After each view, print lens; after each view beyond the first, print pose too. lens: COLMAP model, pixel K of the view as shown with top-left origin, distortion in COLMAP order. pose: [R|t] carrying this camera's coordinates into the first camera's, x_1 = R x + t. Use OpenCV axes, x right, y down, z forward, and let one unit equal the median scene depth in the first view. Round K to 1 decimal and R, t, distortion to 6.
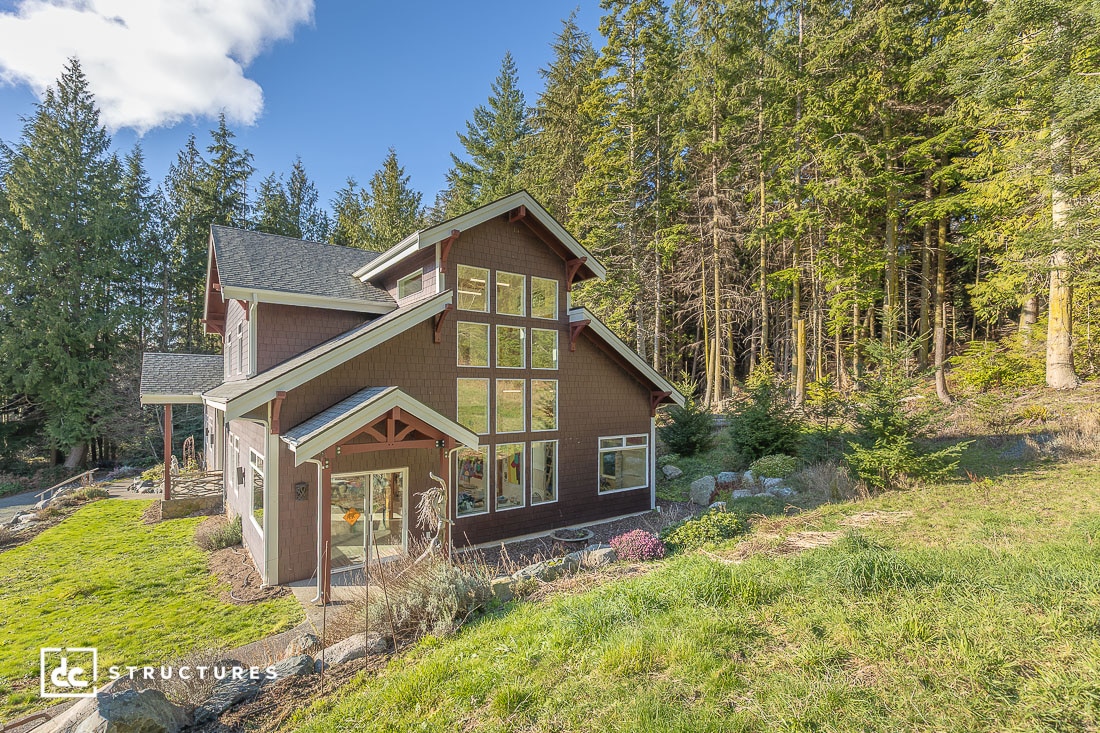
lens RADIAL K [[501.0, 0, 552.2], [0, 501.0, 392.1], [0, 0, 1]] dist [0.000198, -0.000199]
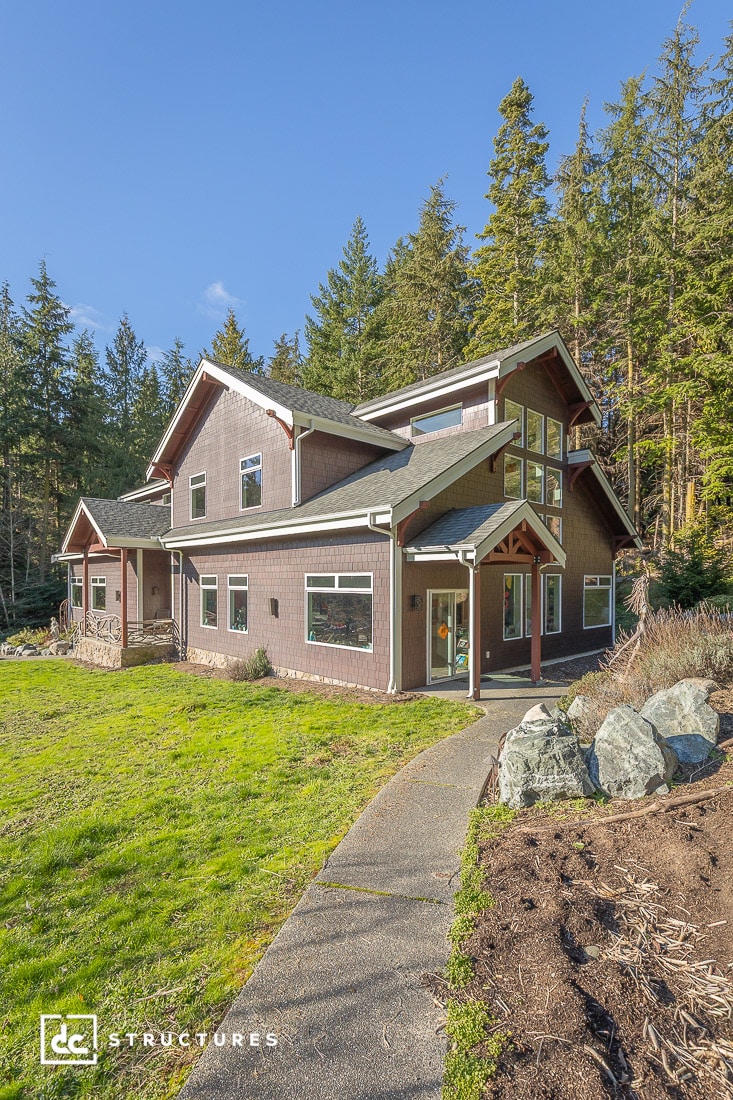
lens RADIAL K [[507.8, 0, 378.1], [0, 507.8, 586.8], [0, 0, 1]] dist [0.001365, -0.000125]
pose [[0.994116, -0.002227, 0.108295, -0.280582], [0.000452, 0.999865, 0.016412, 0.059338], [-0.108317, -0.016266, 0.993983, -0.016912]]
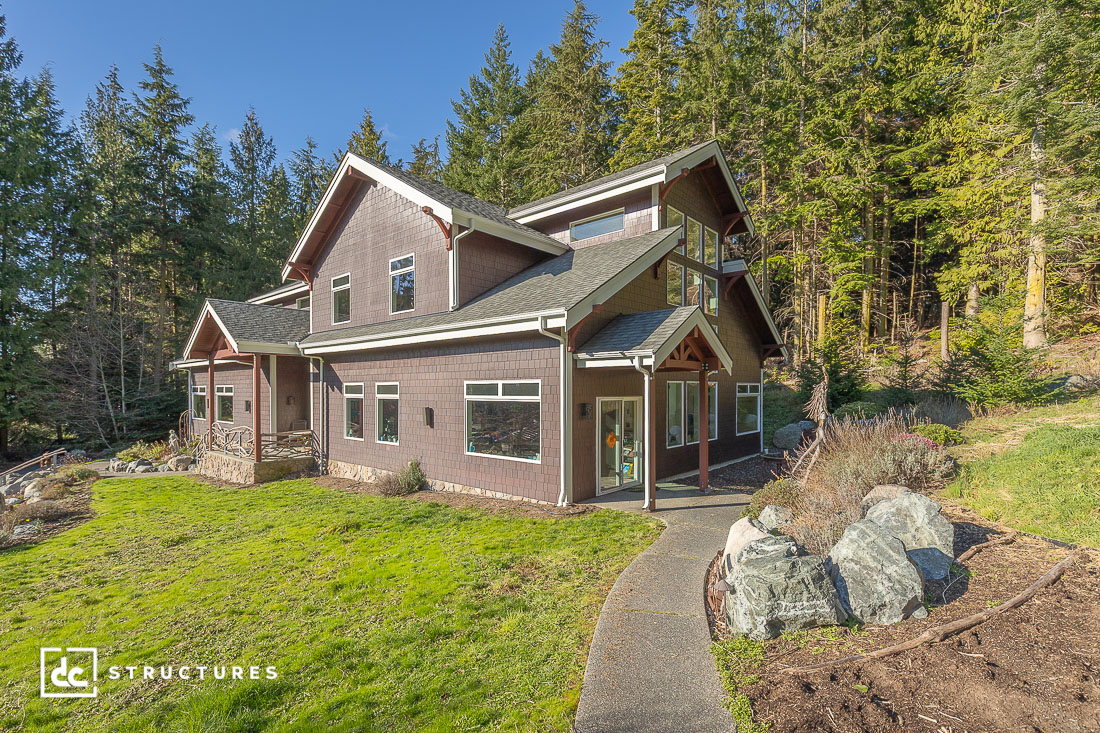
lens RADIAL K [[498.2, 0, 568.7], [0, 498.2, 393.9], [0, 0, 1]] dist [-0.000803, 0.000368]
pose [[0.976309, -0.004987, 0.216322, -0.303629], [0.002273, 0.999916, 0.012792, 0.060726], [-0.216368, -0.011997, 0.976238, 0.013745]]
